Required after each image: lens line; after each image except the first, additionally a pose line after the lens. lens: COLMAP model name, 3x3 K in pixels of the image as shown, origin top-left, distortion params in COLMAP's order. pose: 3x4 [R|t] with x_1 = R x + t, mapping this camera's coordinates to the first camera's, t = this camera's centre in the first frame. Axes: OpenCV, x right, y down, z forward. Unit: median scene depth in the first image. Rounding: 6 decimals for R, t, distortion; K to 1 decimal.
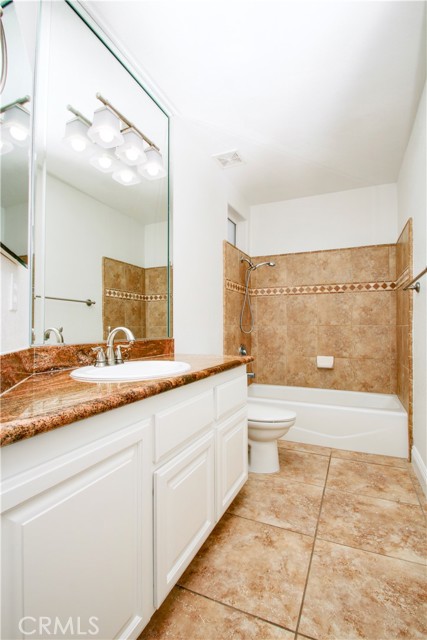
lens RADIAL K [[297.3, 0, 213.5], [0, 297.3, 320.0], [0, 0, 1]] dist [0.023421, -0.020832]
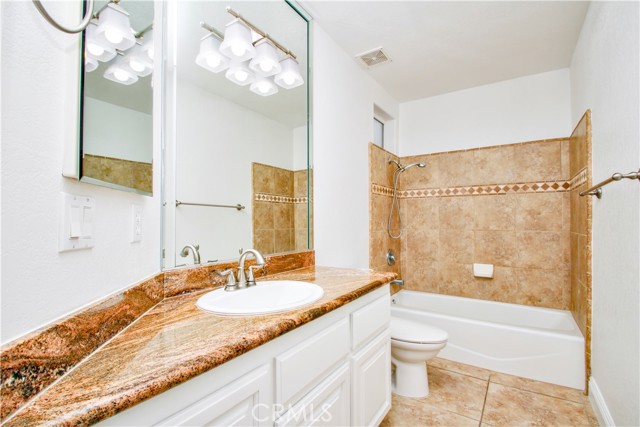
lens RADIAL K [[297.3, 0, 316.3], [0, 297.3, 223.0], [0, 0, 1]] dist [0.023421, -0.020832]
pose [[0.988214, -0.004375, -0.153016, 0.016348], [0.005706, 0.999950, 0.008258, -0.024631], [0.152972, -0.009033, 0.988189, 0.031379]]
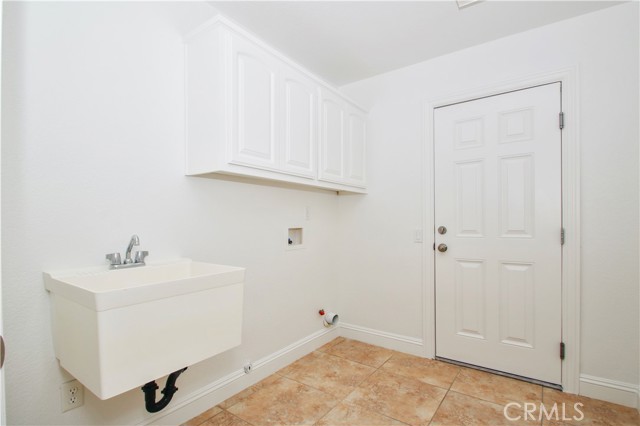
lens RADIAL K [[297.3, 0, 316.3], [0, 297.3, 222.5], [0, 0, 1]] dist [0.023421, -0.020832]
pose [[-0.167552, -0.008199, -0.985829, 1.714432], [0.013023, 0.999860, -0.010529, -0.009629], [0.985777, -0.014602, -0.167421, 0.874324]]
